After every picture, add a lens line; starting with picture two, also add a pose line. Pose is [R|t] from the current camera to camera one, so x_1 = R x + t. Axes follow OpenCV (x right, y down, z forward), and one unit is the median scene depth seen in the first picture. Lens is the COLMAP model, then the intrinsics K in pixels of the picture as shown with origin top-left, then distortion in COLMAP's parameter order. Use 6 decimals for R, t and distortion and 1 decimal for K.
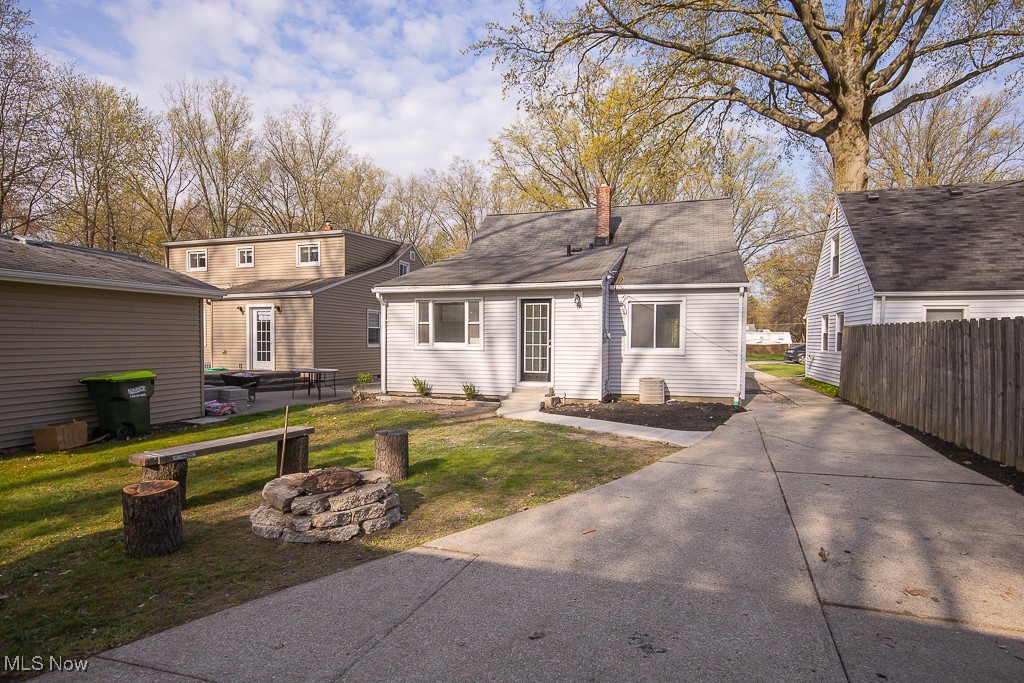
lens RADIAL K [[530.5, 0, 512.2], [0, 530.5, 364.0], [0, 0, 1]] dist [-0.002586, 0.000627]
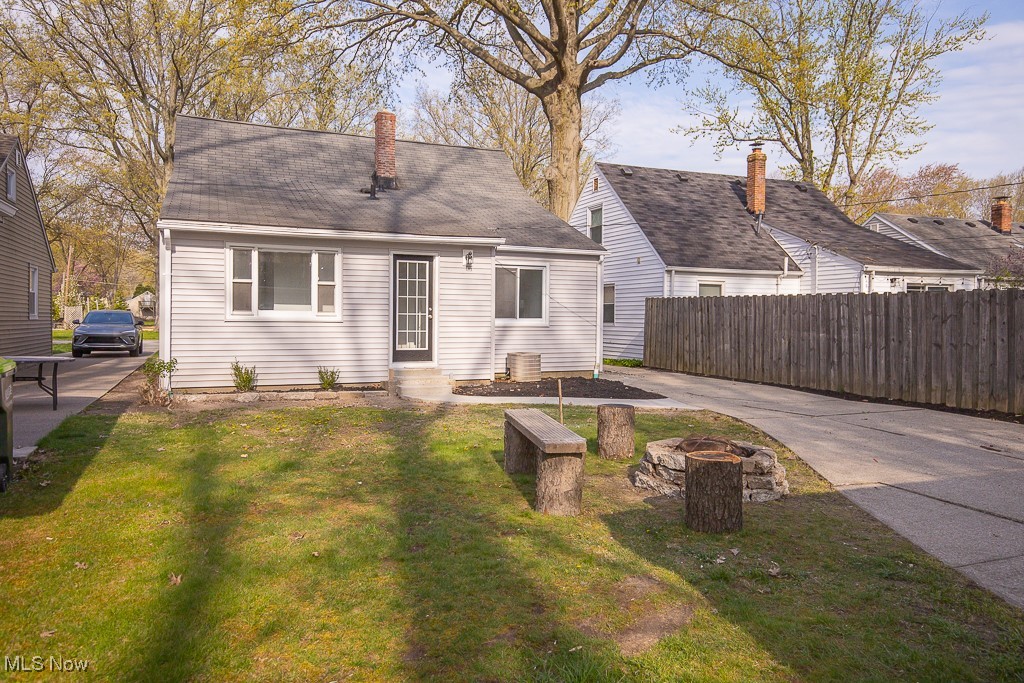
lens RADIAL K [[739.5, 0, 512.0], [0, 739.5, 341.5], [0, 0, 1]] dist [0.034852, -0.000321]
pose [[0.756926, -0.019447, 0.653211, -0.536977], [0.026118, 0.999659, -0.000503, 0.007968], [-0.652978, 0.017441, 0.757176, 0.082366]]
